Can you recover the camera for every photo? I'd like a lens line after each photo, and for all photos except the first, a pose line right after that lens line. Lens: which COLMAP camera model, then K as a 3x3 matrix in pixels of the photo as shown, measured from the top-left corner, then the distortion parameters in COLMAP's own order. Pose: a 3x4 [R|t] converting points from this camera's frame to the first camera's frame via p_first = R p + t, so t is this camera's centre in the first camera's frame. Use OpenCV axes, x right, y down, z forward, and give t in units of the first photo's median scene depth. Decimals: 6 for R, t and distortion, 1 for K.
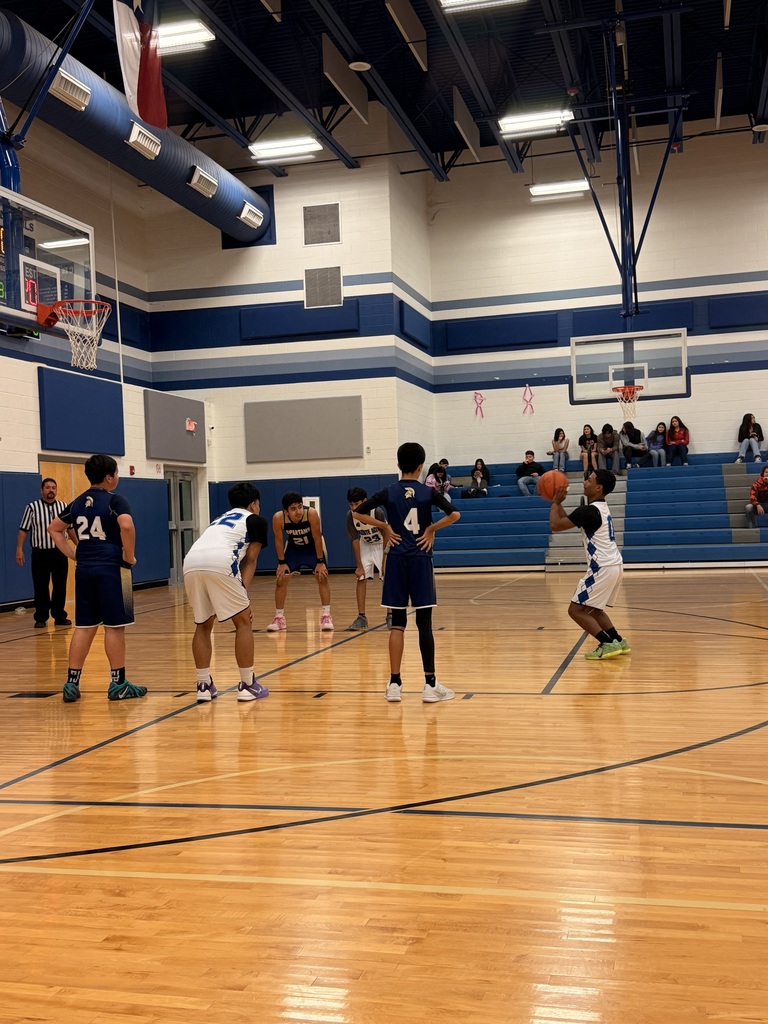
lens RADIAL K [[1116.5, 0, 369.7], [0, 1116.5, 516.1], [0, 0, 1]] dist [0.208453, -0.464852]
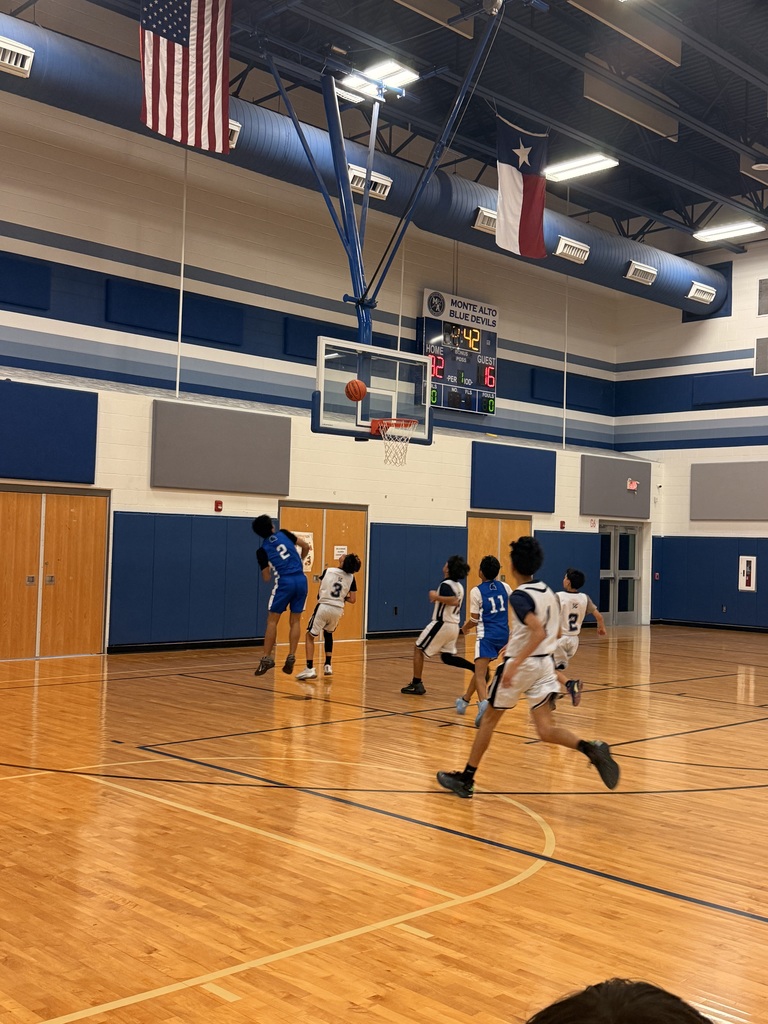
lens RADIAL K [[1121.6, 0, 390.1], [0, 1121.6, 513.3], [0, 0, 1]] dist [0.202002, -0.463935]
pose [[0.860290, 0.047422, -0.507594, 0.208930], [-0.059994, 0.998163, -0.008428, -0.029852], [0.506262, 0.037703, 0.861555, -0.083408]]
